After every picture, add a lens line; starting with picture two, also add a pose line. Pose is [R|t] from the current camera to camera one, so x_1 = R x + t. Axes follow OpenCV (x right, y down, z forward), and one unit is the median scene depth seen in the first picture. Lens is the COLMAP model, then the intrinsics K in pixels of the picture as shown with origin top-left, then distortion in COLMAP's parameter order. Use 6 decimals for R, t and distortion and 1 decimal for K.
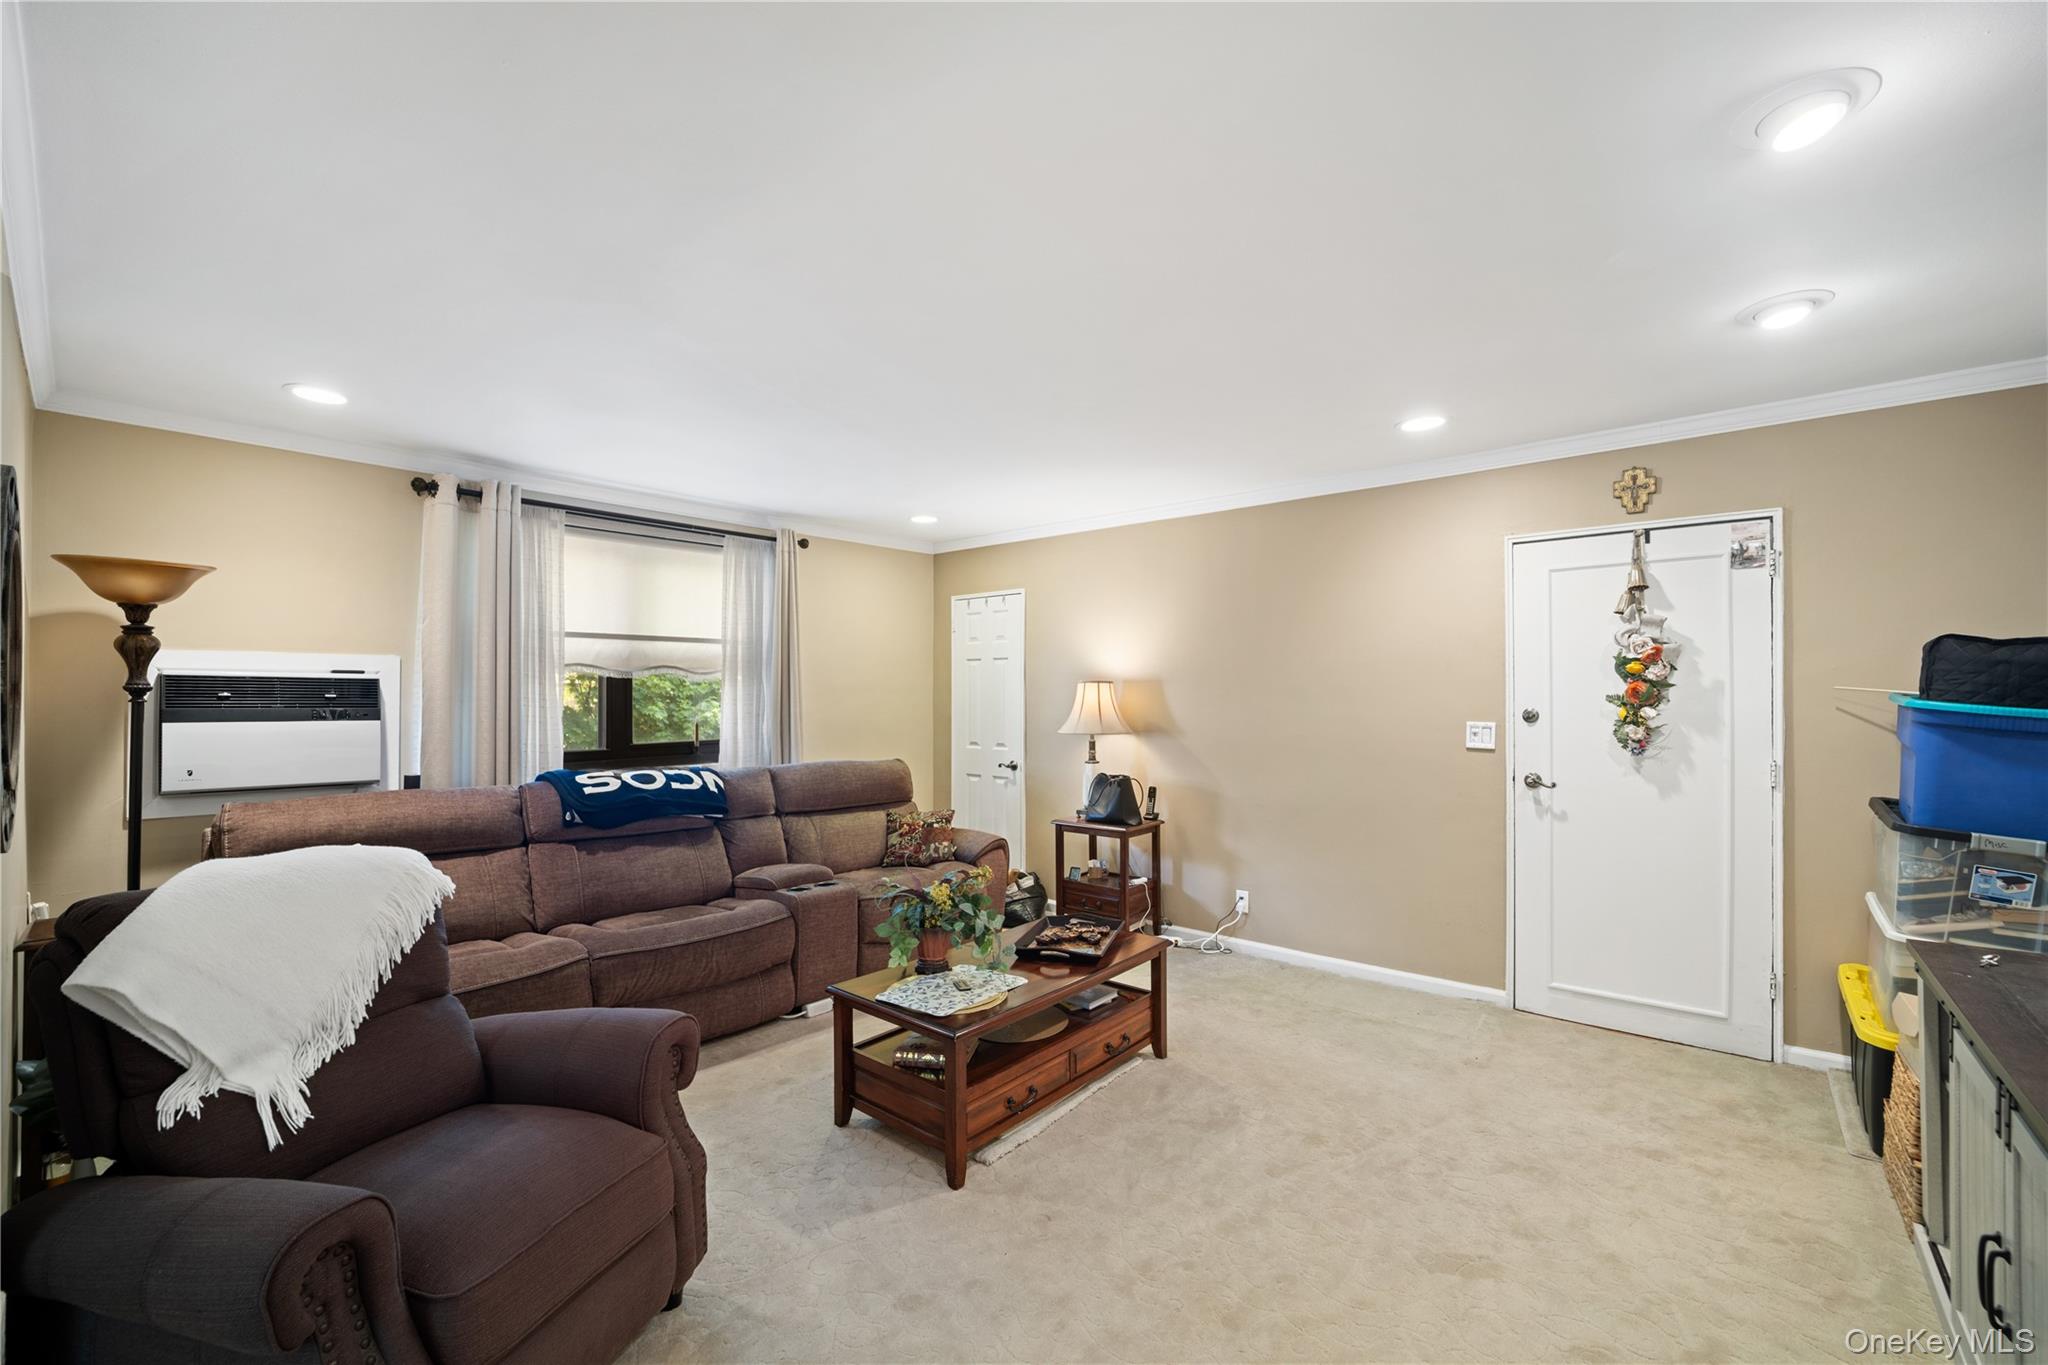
lens RADIAL K [[859.0, 0, 1024.0], [0, 859.0, 682.5], [0, 0, 1]] dist [-0.012016, -0.000368]
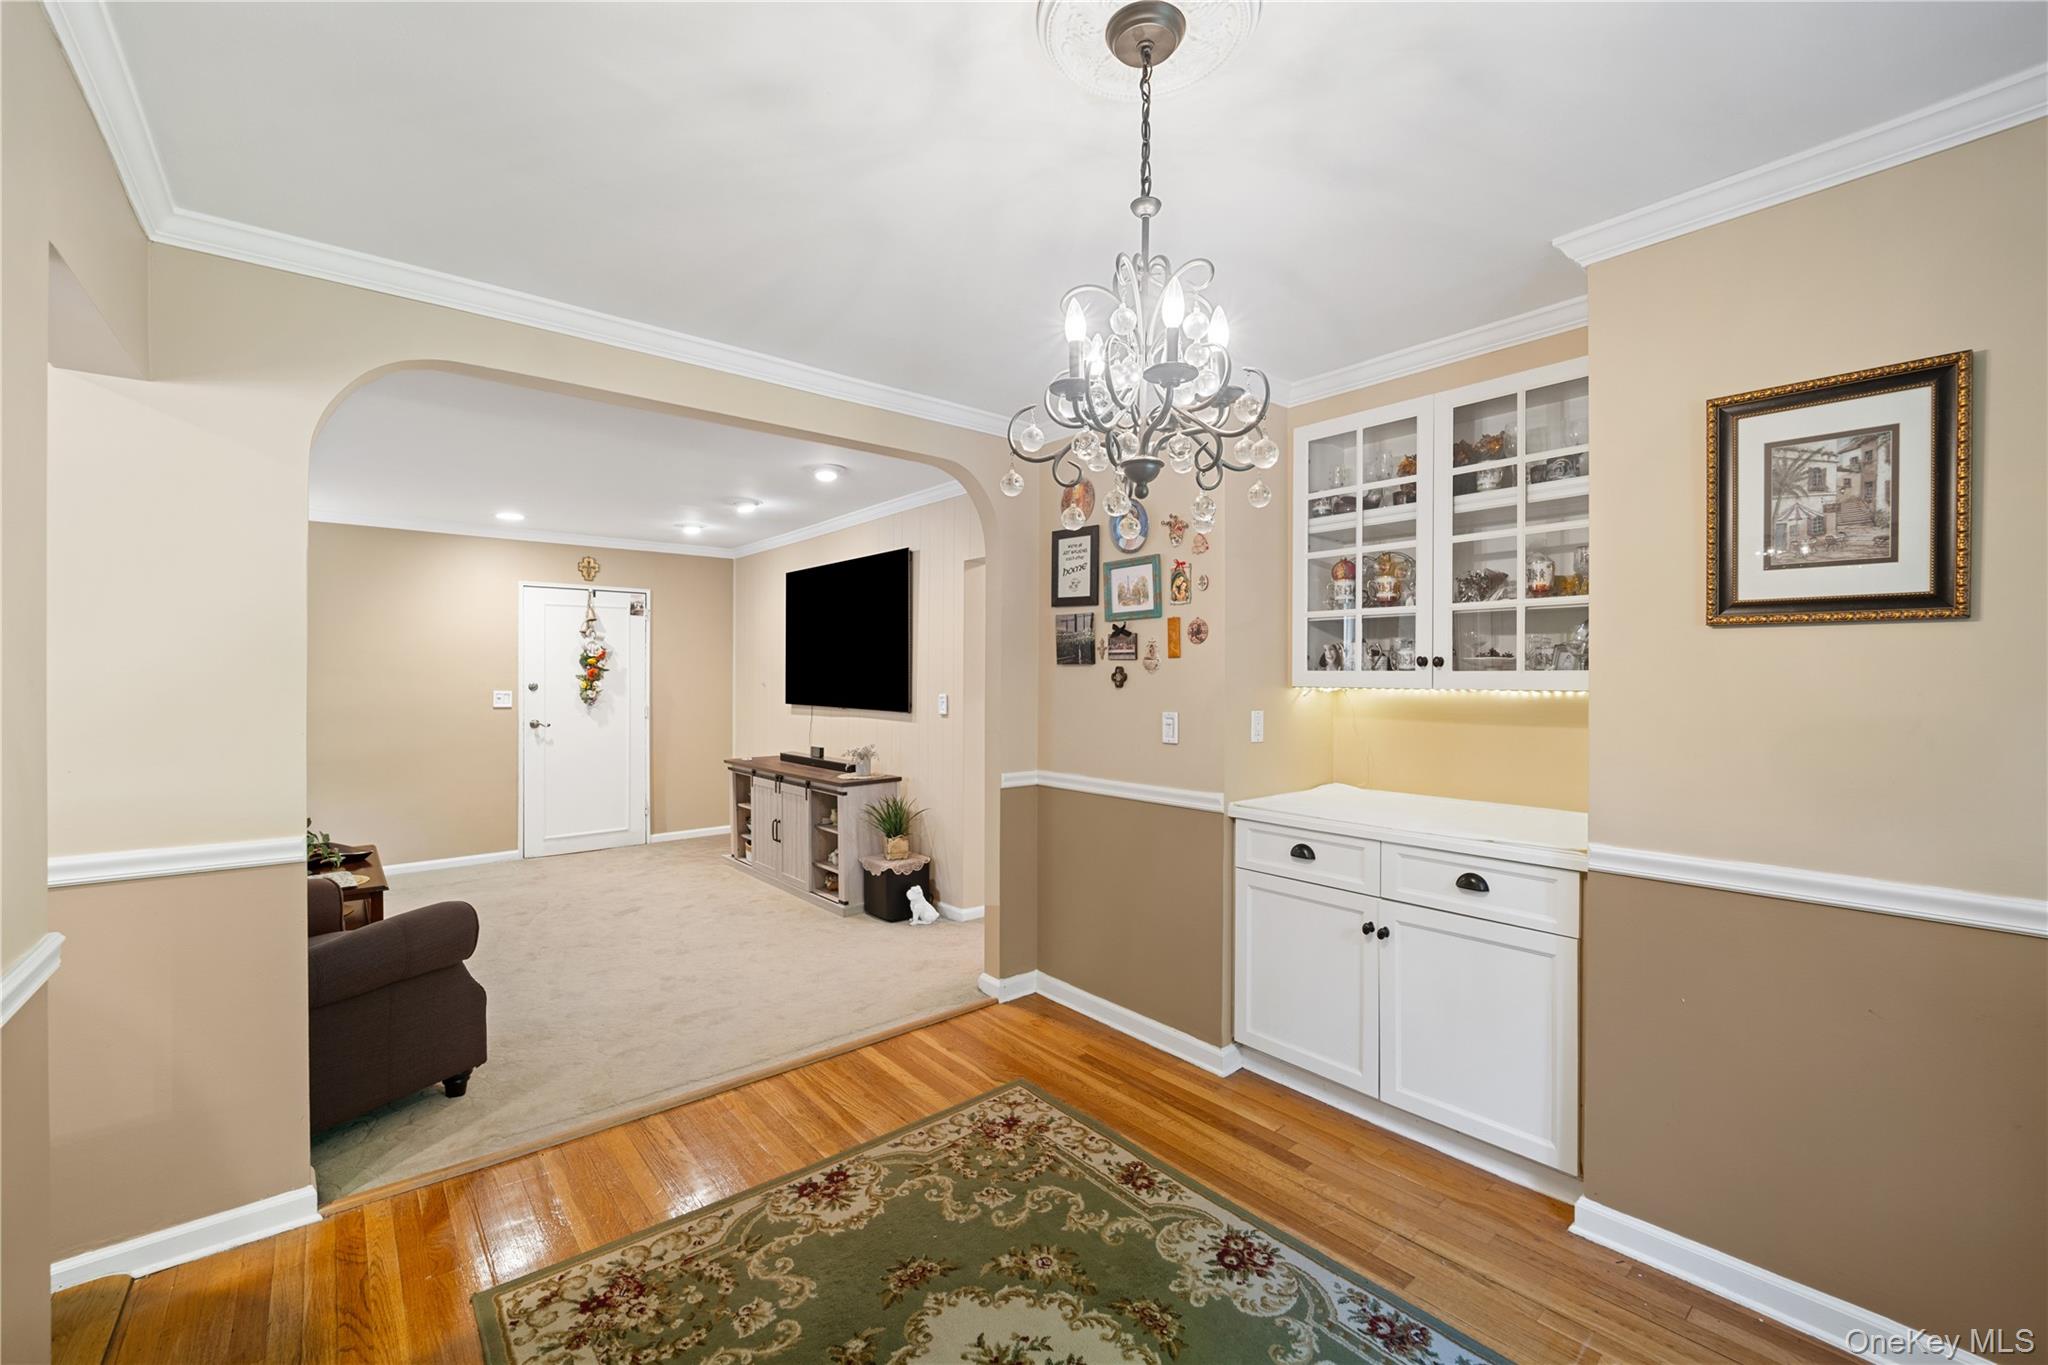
lens RADIAL K [[821.7, 0, 1024.0], [0, 821.7, 682.5], [0, 0, 1]] dist [-0.001229, 0.000449]
pose [[0.175214, -0.007747, 0.984500, -0.953962], [-0.013901, 0.999850, 0.010342, -0.001502], [-0.984432, -0.015497, 0.175080, -0.300166]]
